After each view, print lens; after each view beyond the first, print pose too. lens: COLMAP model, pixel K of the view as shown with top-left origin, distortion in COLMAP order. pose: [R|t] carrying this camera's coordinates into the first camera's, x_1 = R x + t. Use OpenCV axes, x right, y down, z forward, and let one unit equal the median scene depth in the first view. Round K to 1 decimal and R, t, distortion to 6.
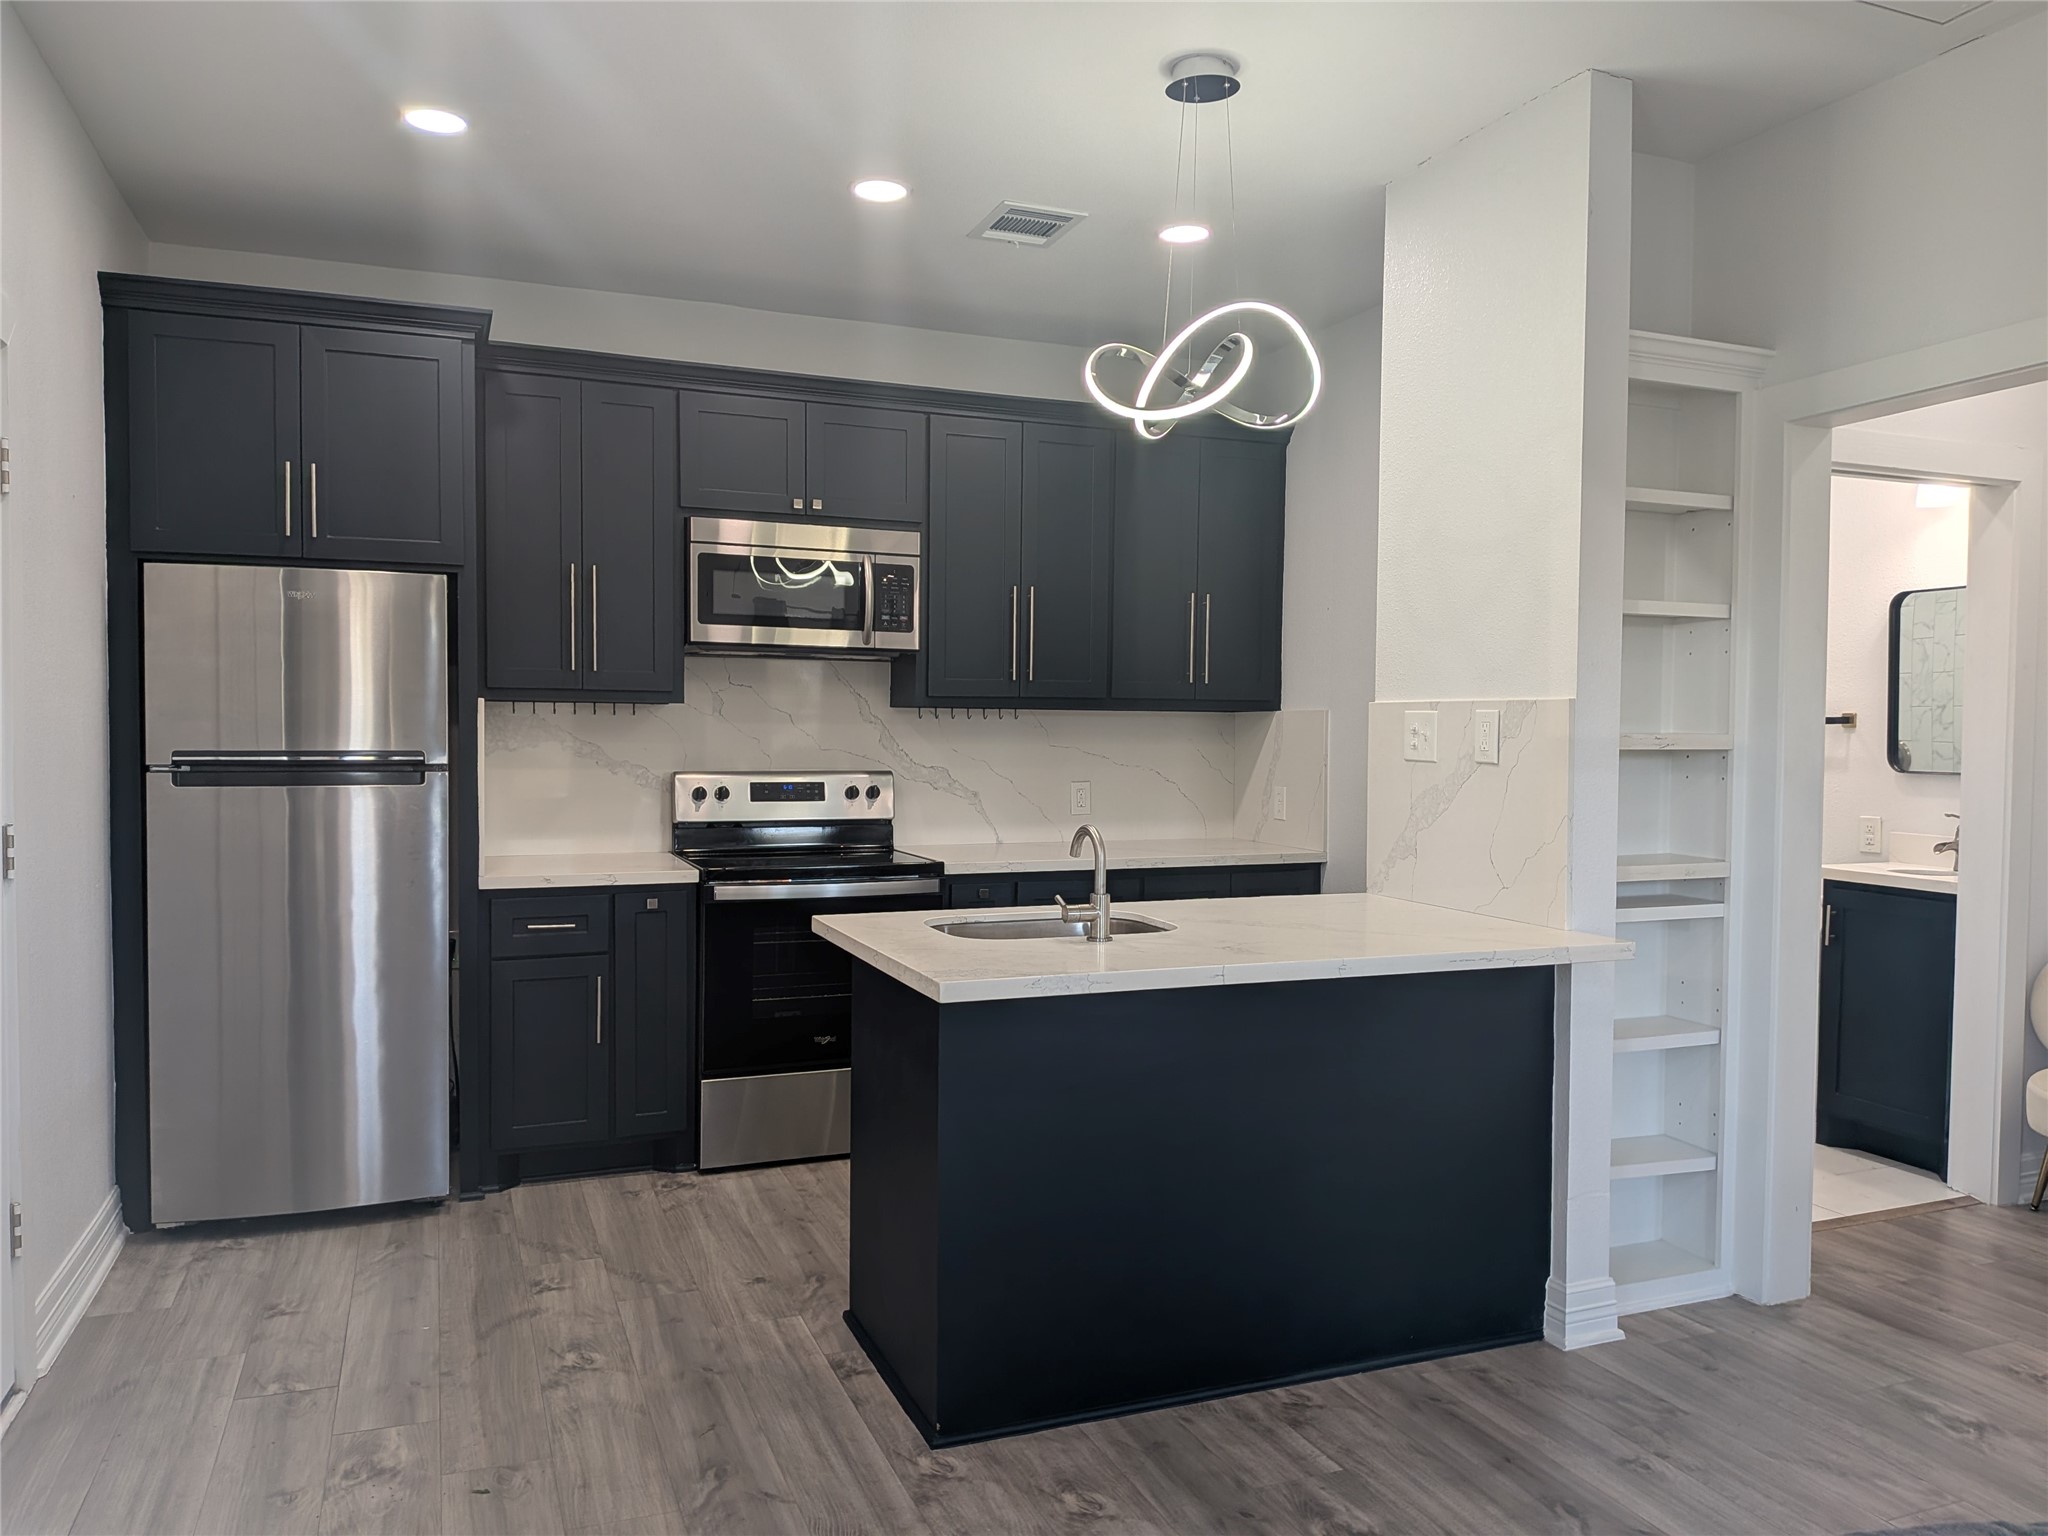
lens RADIAL K [[1470.2, 0, 1044.9], [0, 1470.2, 772.0], [0, 0, 1]] dist [-0.000190, -0.020298]
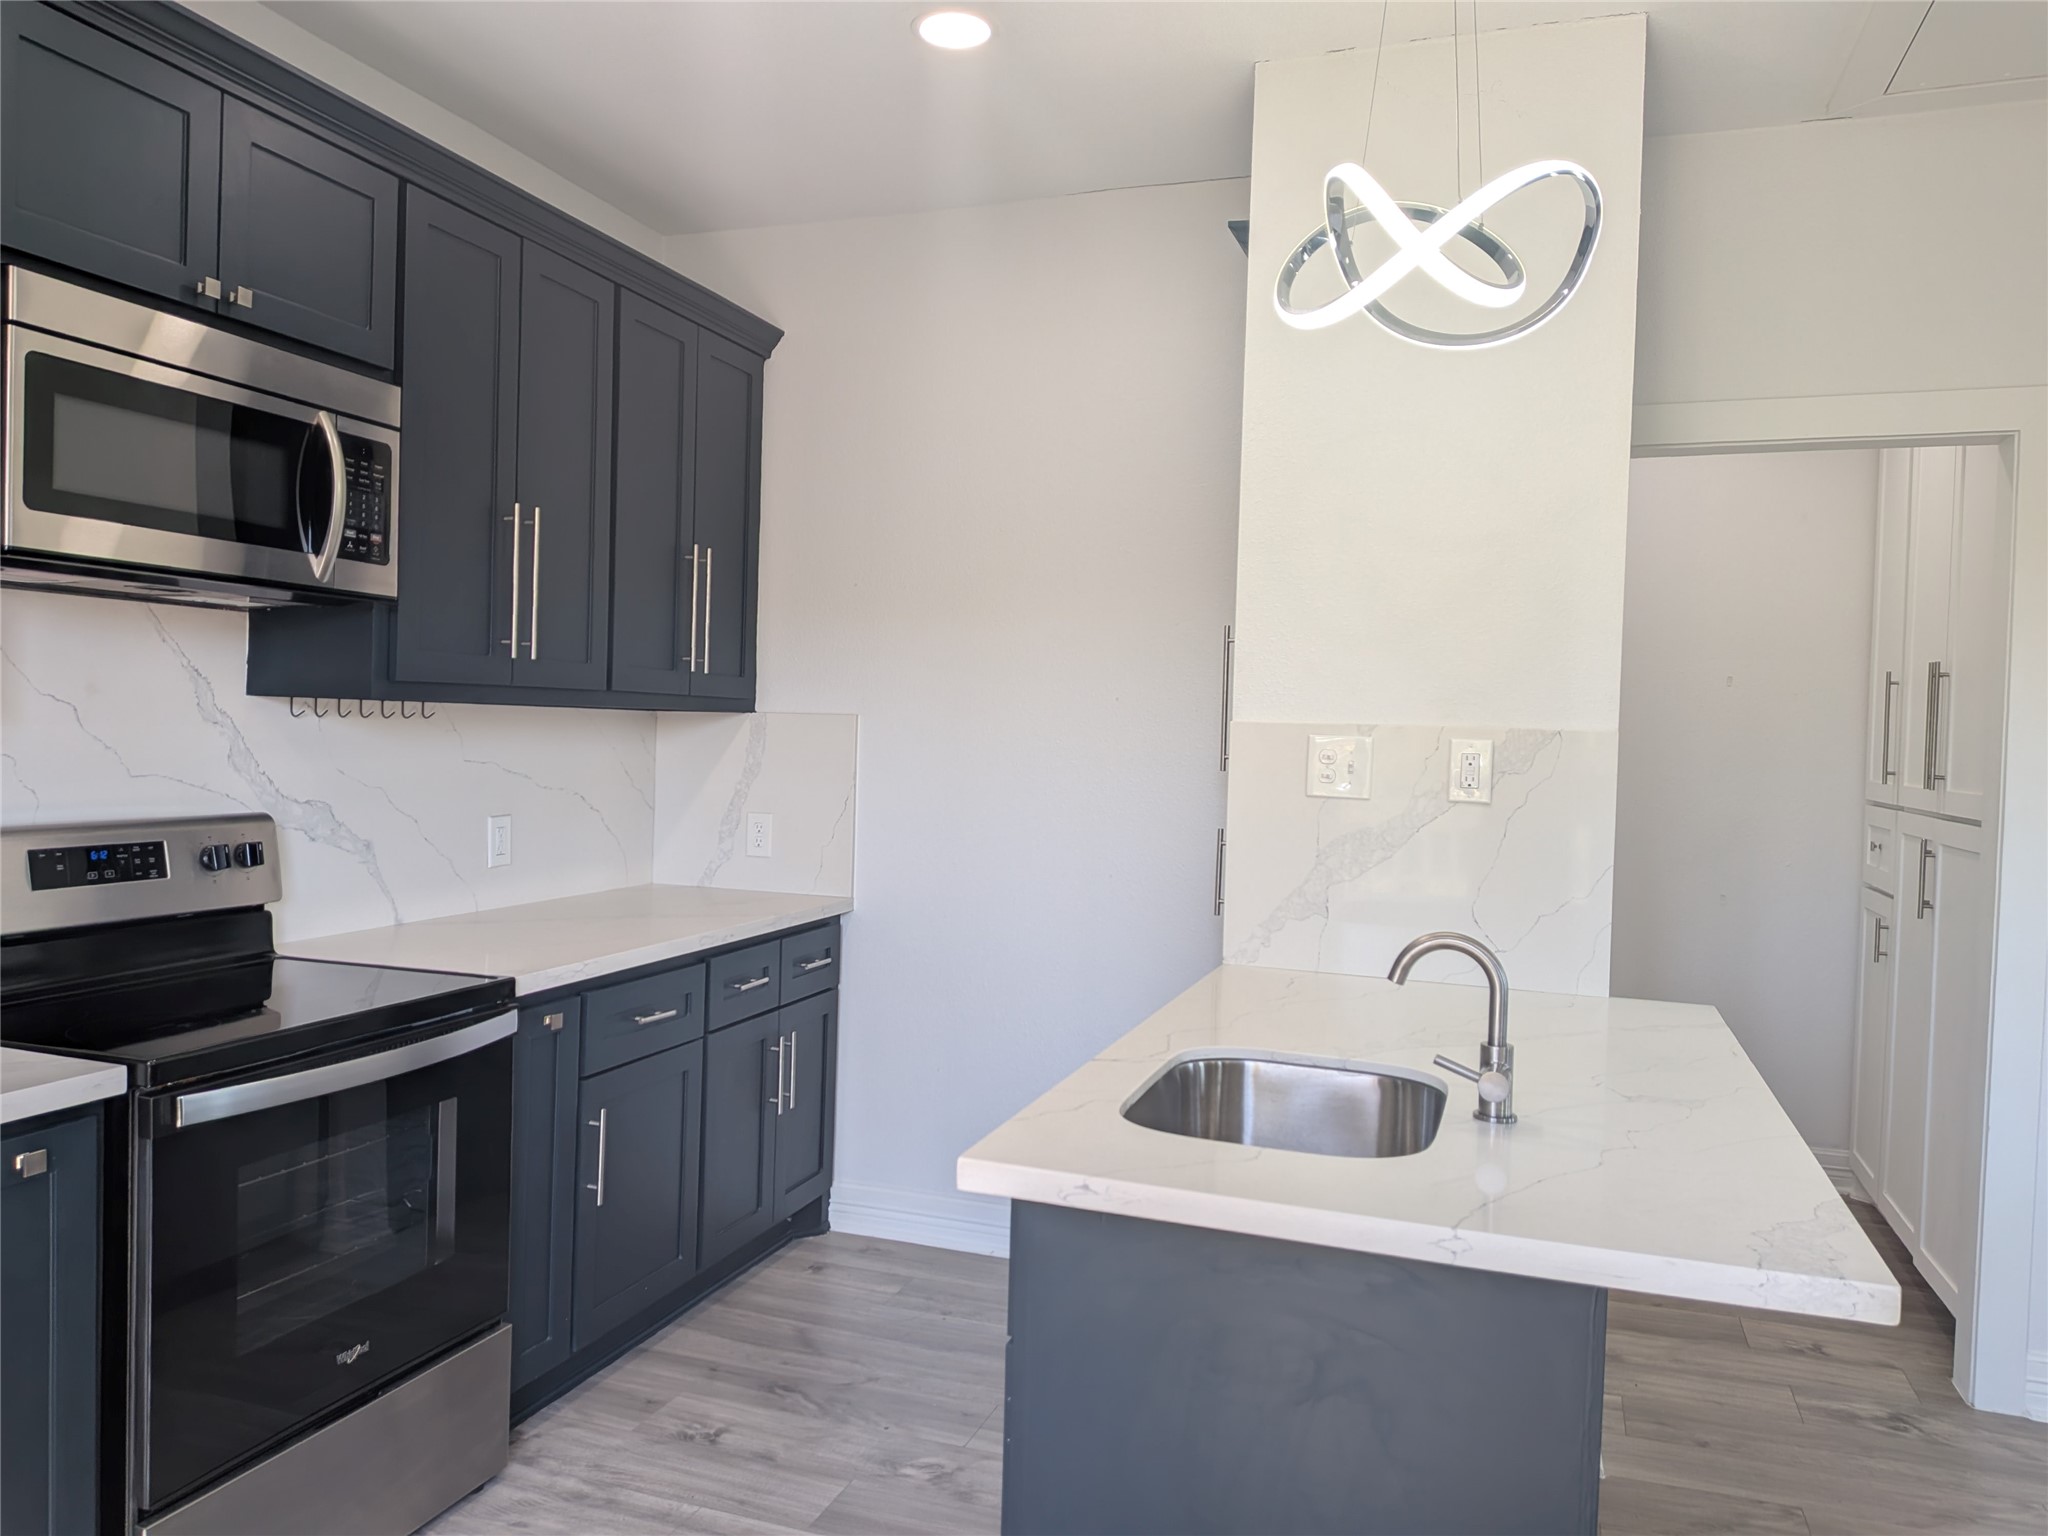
lens RADIAL K [[1470.2, 0, 1023.5], [0, 1470.2, 765.4], [0, 0, 1]] dist [-0.000190, -0.020298]
pose [[0.668181, -0.009779, 0.743934, -0.447283], [0.001013, 0.999925, 0.012234, -0.034273], [-0.743998, -0.007421, 0.668141, 0.588557]]
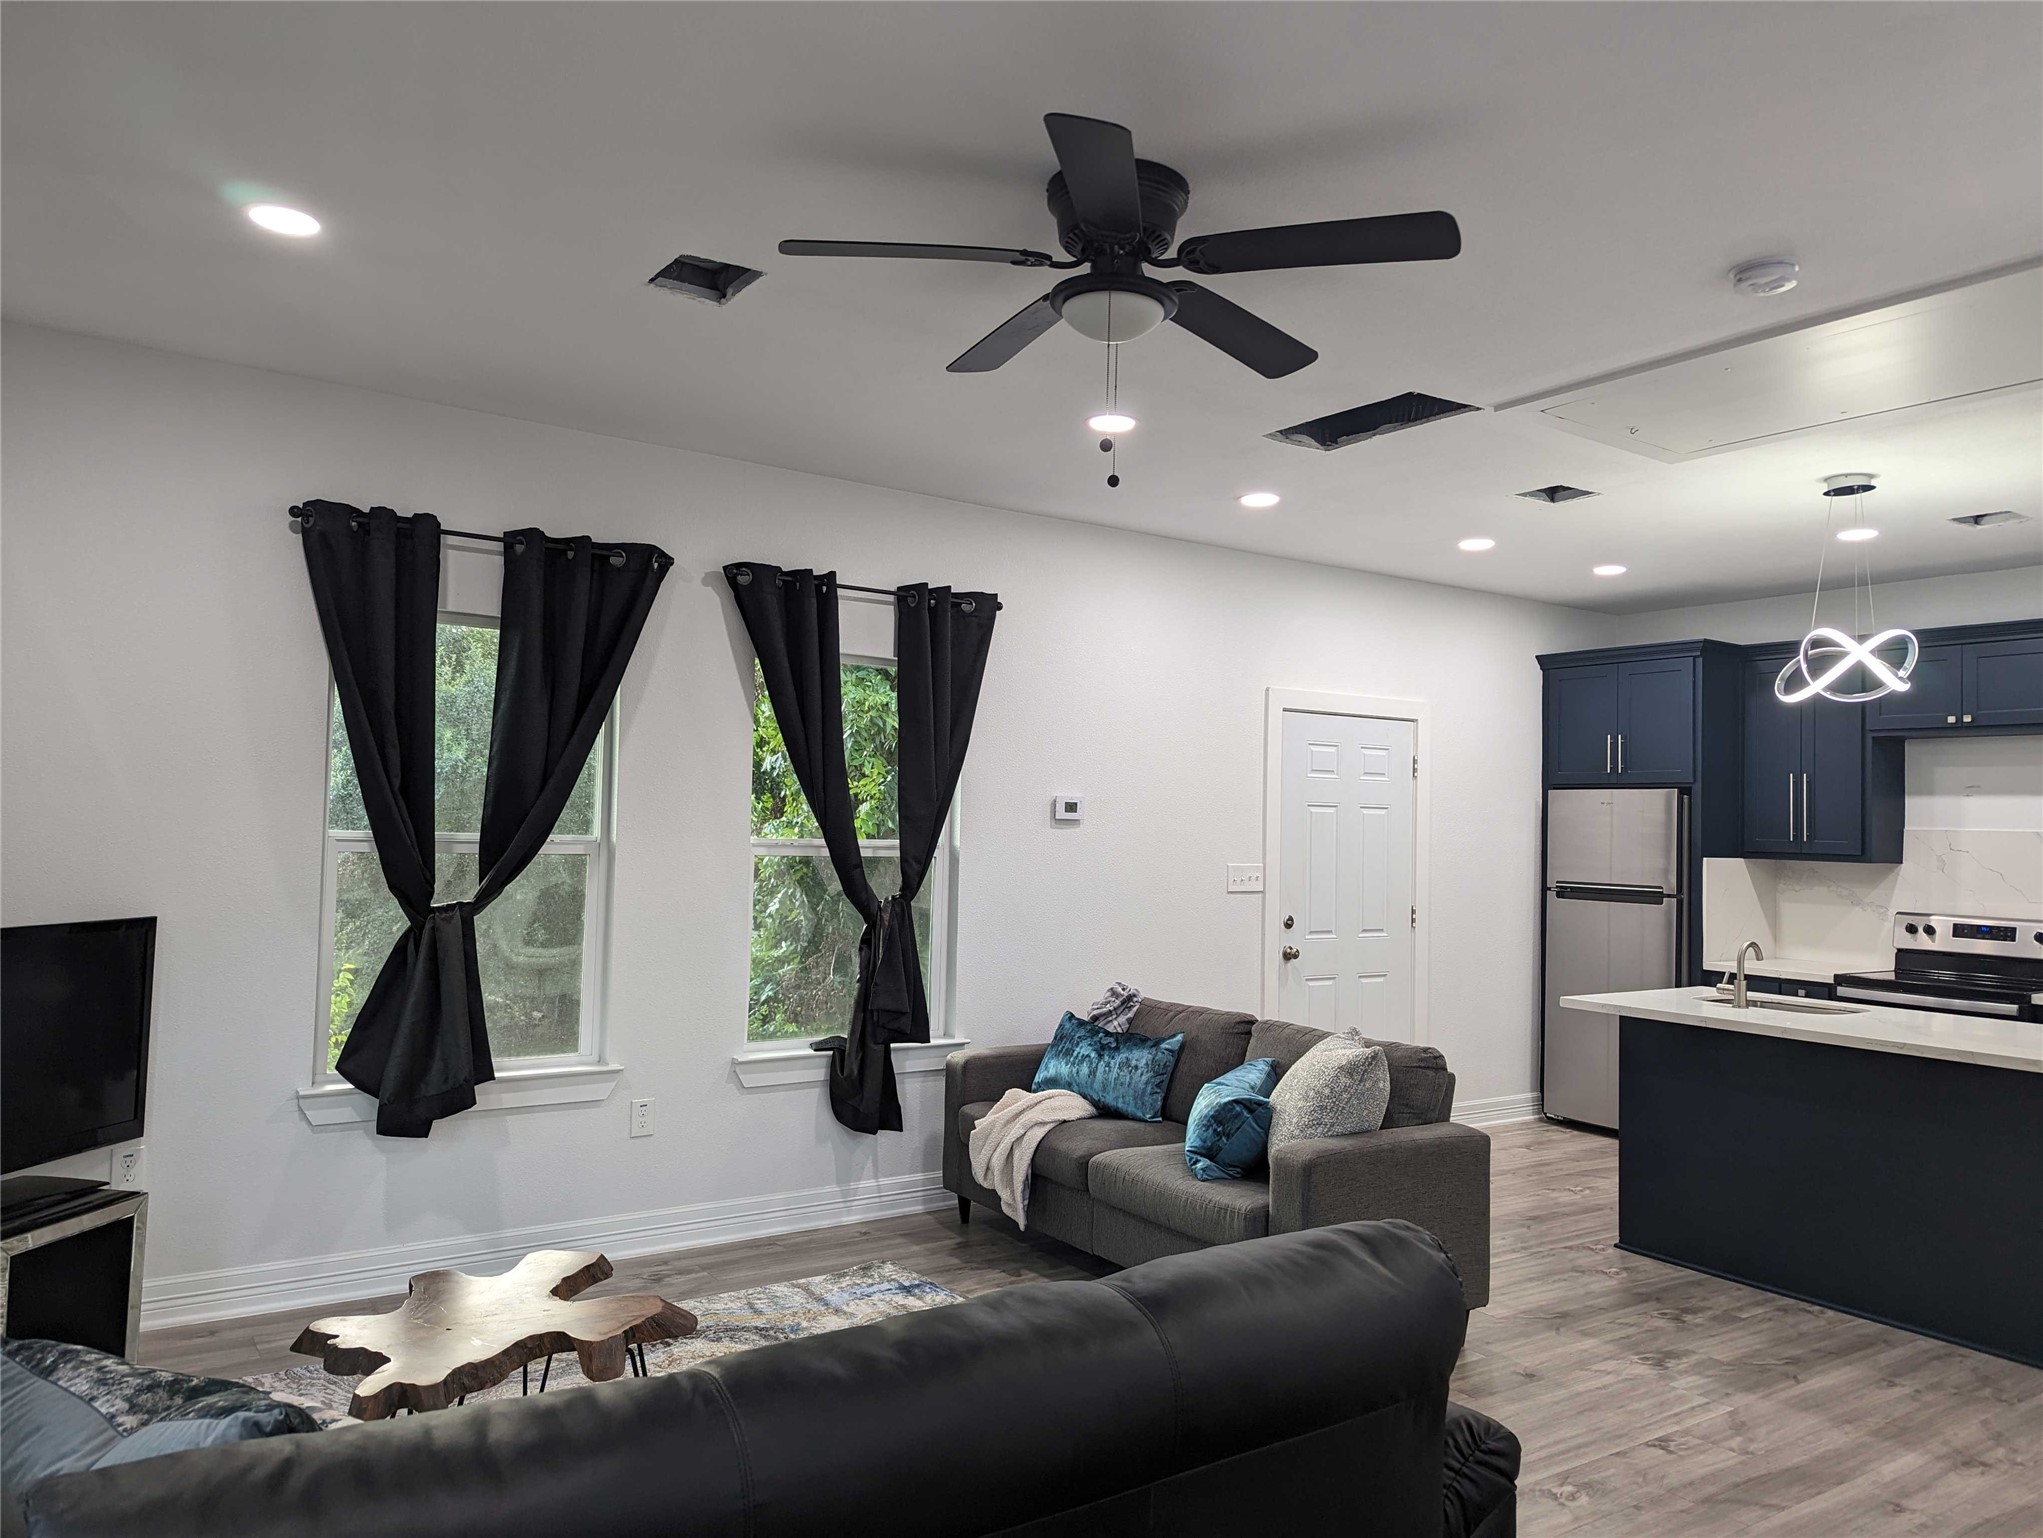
lens RADIAL K [[1481.3, 0, 1019.8], [0, 1481.3, 768.6], [0, 0, 1]] dist [0.029554, 0.002213]
pose [[0.223053, -0.036035, -0.974140, 1.261630], [-0.052052, 0.997451, -0.048816, -0.029804], [0.973416, 0.061595, 0.220609, -0.190243]]
